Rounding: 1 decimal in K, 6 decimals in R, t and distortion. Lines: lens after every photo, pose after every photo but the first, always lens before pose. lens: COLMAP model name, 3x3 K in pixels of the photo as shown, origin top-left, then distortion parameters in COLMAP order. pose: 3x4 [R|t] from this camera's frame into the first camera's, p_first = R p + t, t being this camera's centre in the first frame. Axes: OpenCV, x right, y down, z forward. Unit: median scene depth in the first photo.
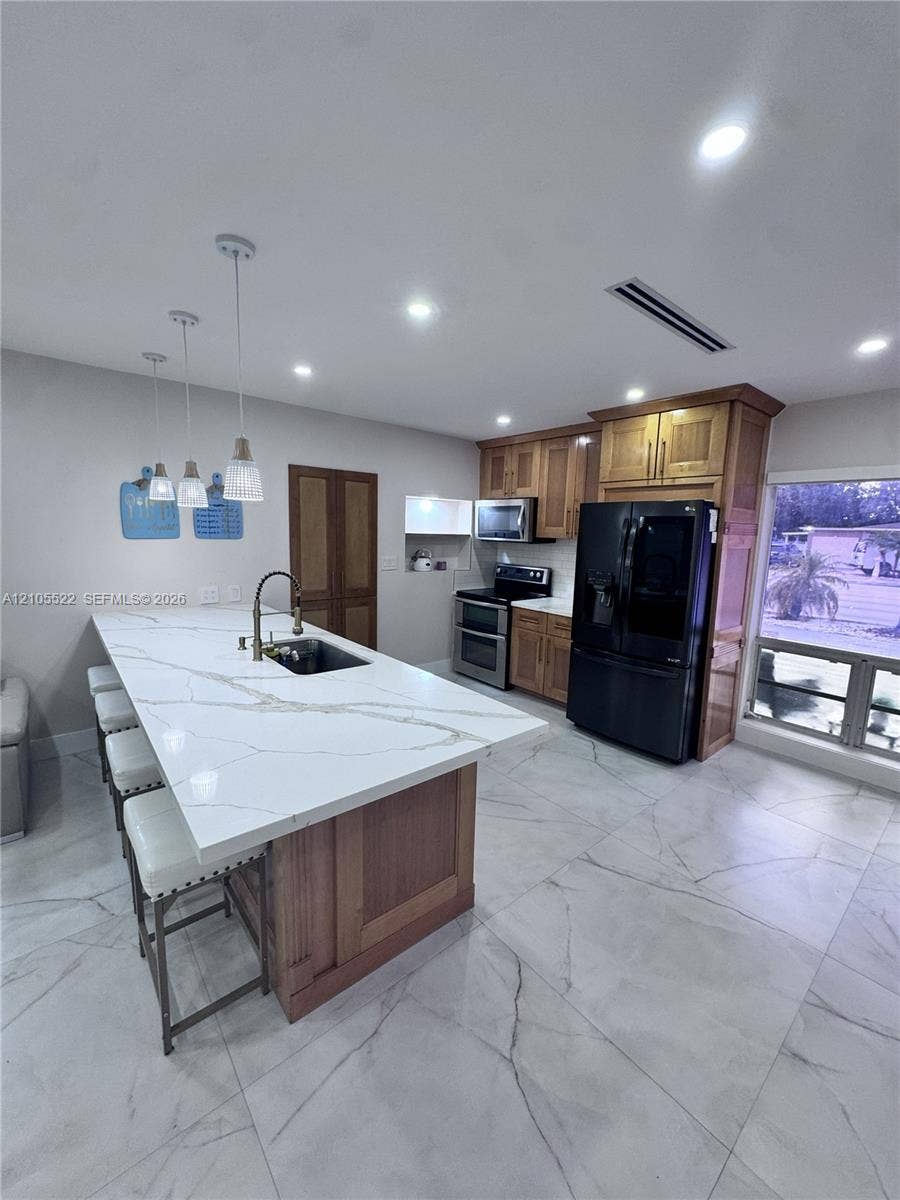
lens RADIAL K [[479.3, 0, 452.4], [0, 479.3, 597.6], [0, 0, 1]] dist [0.000979, 0.000049]
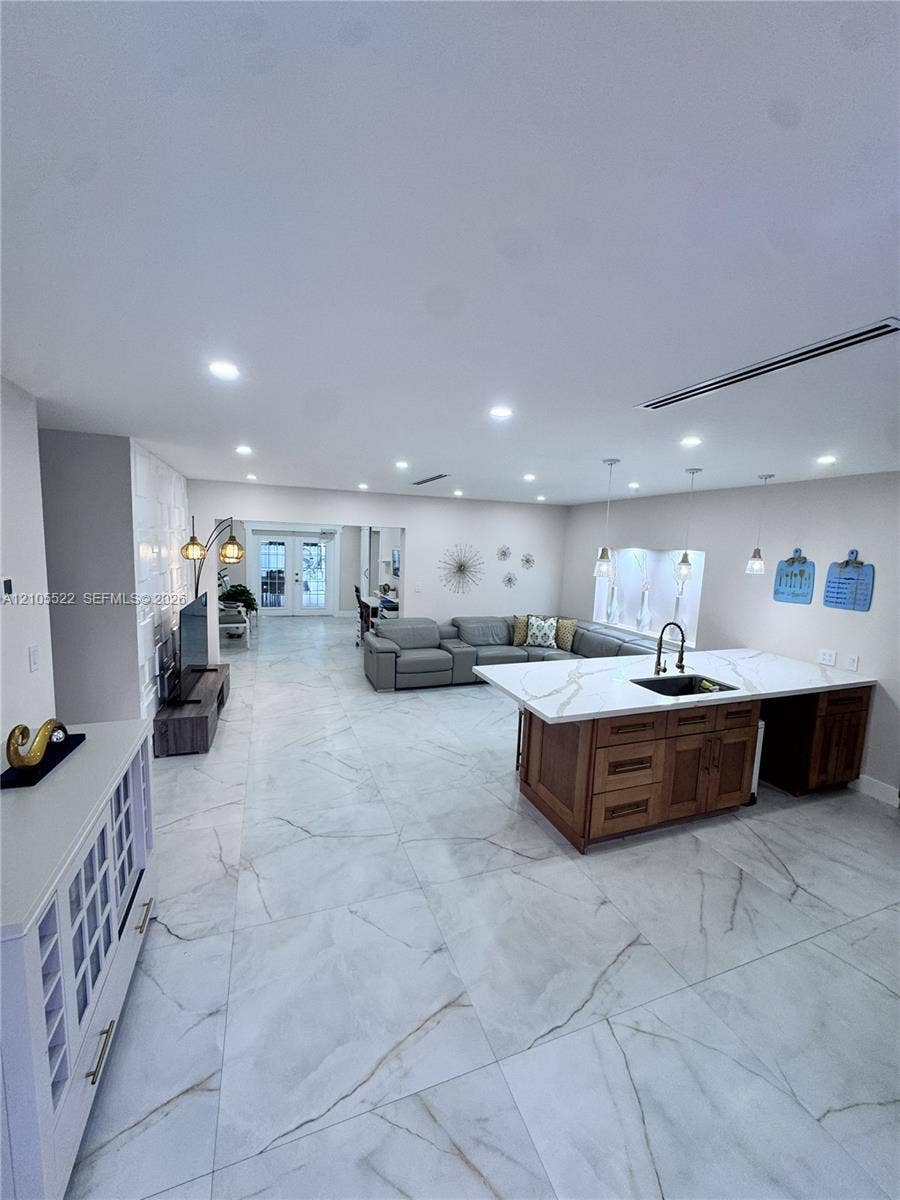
lens RADIAL K [[479.3, 0, 451.3], [0, 479.3, 602.6], [0, 0, 1]] dist [0.000979, 0.000049]
pose [[-0.328583, 0.079052, -0.941161, 1.705289], [-0.182746, 0.972338, 0.145472, -0.274503], [0.926627, 0.219793, -0.305047, 1.046974]]
